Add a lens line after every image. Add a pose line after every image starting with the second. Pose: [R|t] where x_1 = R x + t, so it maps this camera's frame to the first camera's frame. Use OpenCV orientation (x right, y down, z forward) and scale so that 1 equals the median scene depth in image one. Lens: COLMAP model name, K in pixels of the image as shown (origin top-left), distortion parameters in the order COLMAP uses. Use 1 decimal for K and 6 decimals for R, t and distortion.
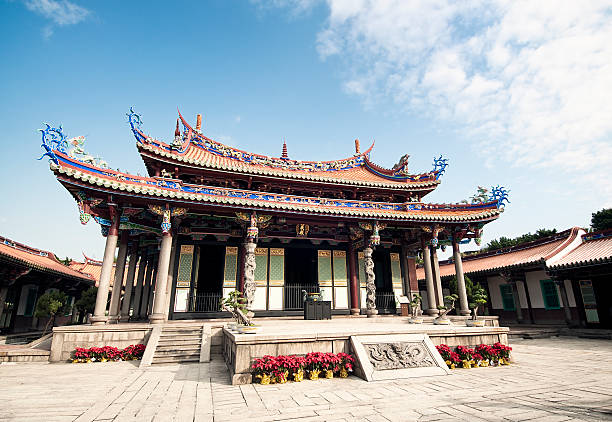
lens RADIAL K [[325.7, 0, 313.0], [0, 325.7, 211.7], [0, 0, 1]] dist [0.019560, -0.000641]
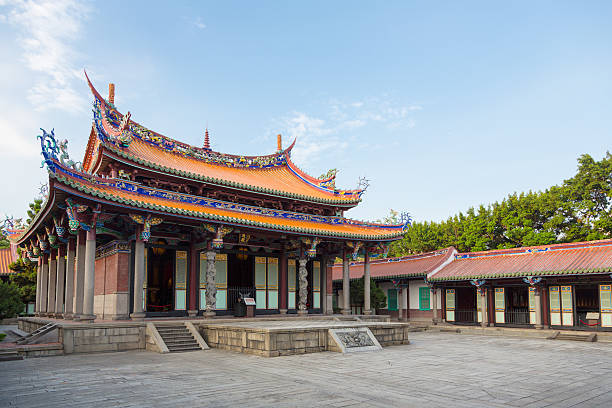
lens RADIAL K [[440.8, 0, 304.2], [0, 440.8, 263.0], [0, 0, 1]] dist [0.041040, 0.000509]
pose [[0.930049, 0.047074, 0.364407, -0.368139], [-0.117320, 0.977891, 0.173103, -0.133502], [-0.348202, -0.203747, 0.915010, -0.393101]]
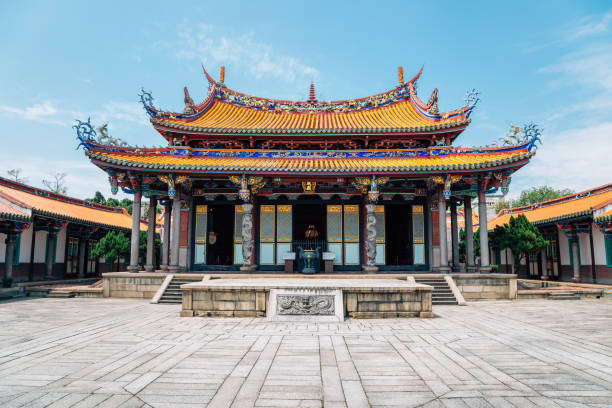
lens RADIAL K [[433.6, 0, 309.4], [0, 433.6, 179.2], [0, 0, 1]] dist [-0.070336, 0.004735]
pose [[0.948566, -0.040124, -0.314025, 0.373711], [0.074077, 0.992530, 0.096941, -0.087582], [0.307790, -0.115217, 0.944453, -0.217126]]
